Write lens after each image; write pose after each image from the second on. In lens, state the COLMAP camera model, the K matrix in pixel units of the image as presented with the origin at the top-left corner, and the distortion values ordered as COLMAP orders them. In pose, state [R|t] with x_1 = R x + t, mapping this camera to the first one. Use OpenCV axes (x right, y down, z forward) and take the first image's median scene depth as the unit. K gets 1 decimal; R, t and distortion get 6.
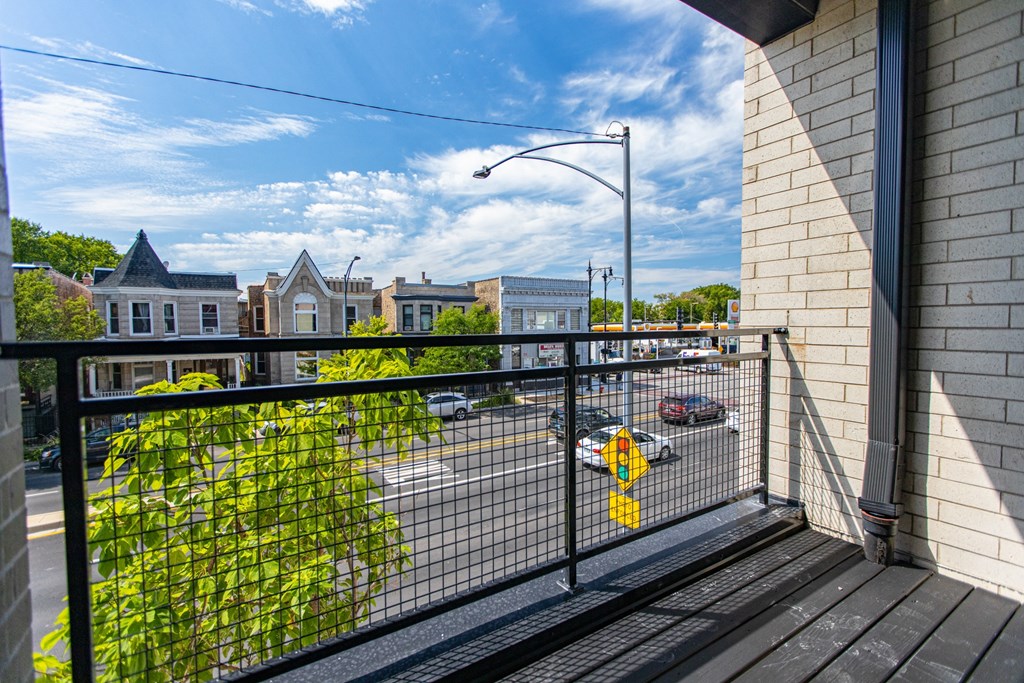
lens RADIAL K [[455.5, 0, 512.0], [0, 455.5, 341.5], [0, 0, 1]] dist [-0.001418, -0.000260]
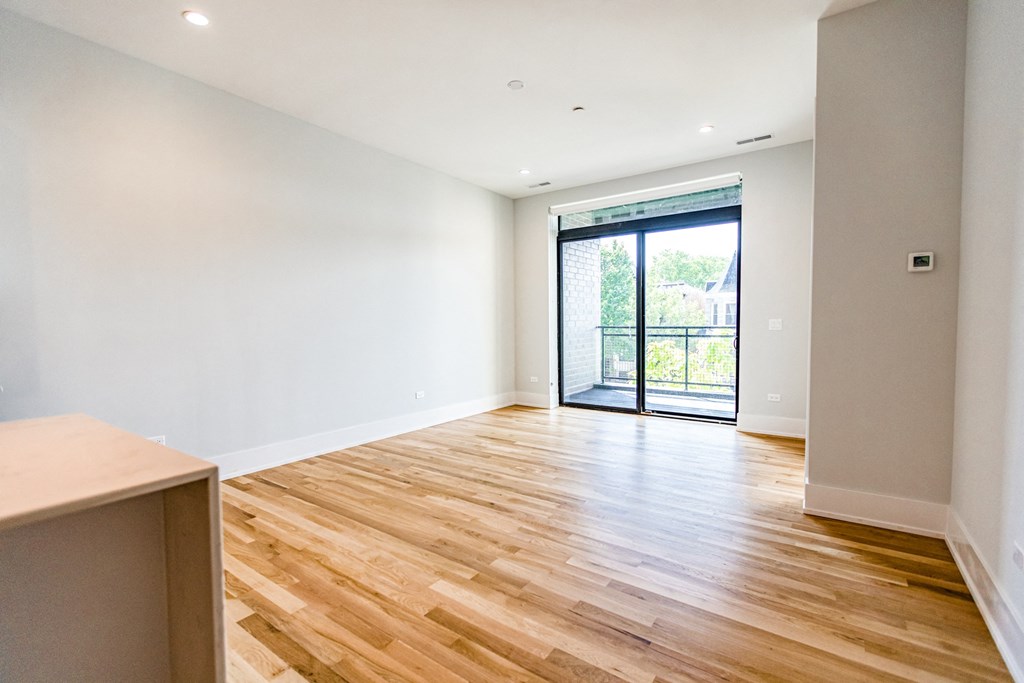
lens RADIAL K [[455.5, 0, 512.0], [0, 455.5, 341.5], [0, 0, 1]] dist [-0.001418, -0.000260]
pose [[0.370333, 0.044359, -0.927839, 0.264097], [-0.029367, 0.998919, 0.036036, 0.001298], [0.928435, 0.013902, 0.371236, -0.153884]]
